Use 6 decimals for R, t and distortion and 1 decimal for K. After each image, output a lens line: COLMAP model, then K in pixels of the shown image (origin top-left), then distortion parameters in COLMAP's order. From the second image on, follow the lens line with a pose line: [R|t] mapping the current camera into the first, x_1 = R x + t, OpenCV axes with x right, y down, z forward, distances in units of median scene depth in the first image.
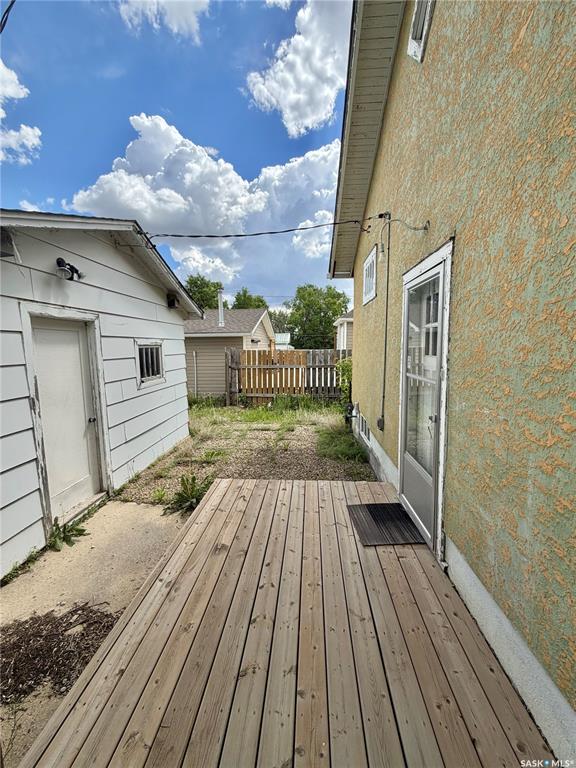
lens RADIAL K [[305.8, 0, 288.0], [0, 305.8, 384.0], [0, 0, 1]] dist [0.001327, 0.000164]
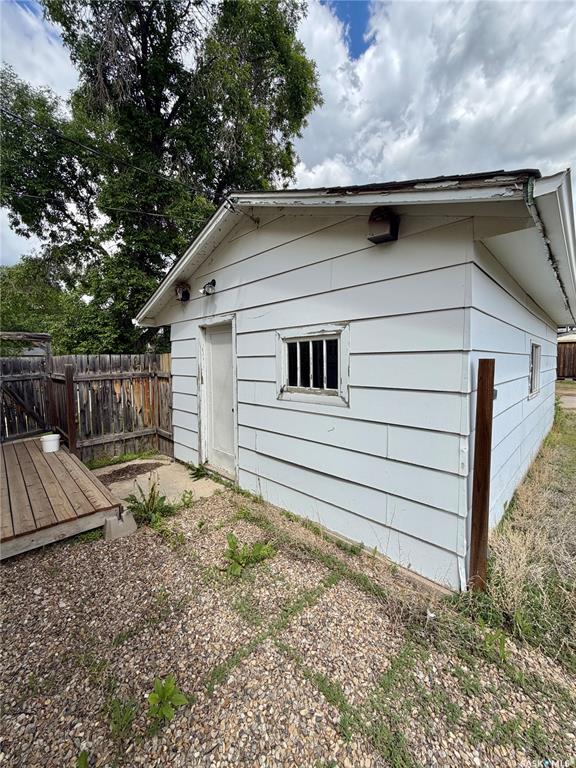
lens RADIAL K [[305.8, 0, 288.0], [0, 305.8, 384.0], [0, 0, 1]] dist [0.001327, 0.000164]
pose [[-0.665212, 0.070273, -0.743340, 0.052572], [-0.078822, 0.983389, 0.163503, -0.170342], [0.742482, 0.167356, -0.648624, 1.800981]]
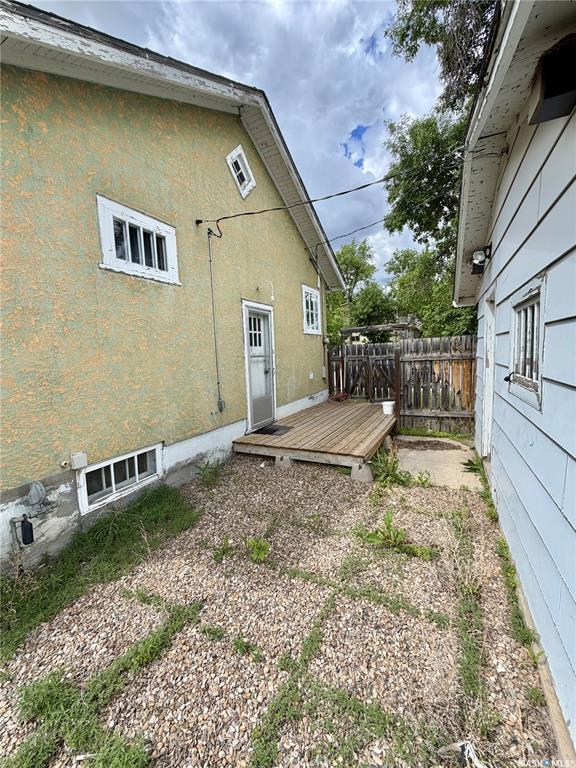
lens RADIAL K [[305.8, 0, 288.0], [0, 305.8, 384.0], [0, 0, 1]] dist [0.001327, 0.000164]
pose [[-0.914503, 0.006347, 0.404529, -0.422088], [0.099695, 0.972580, 0.210117, -0.178545], [-0.392103, 0.232482, -0.890060, 1.975318]]
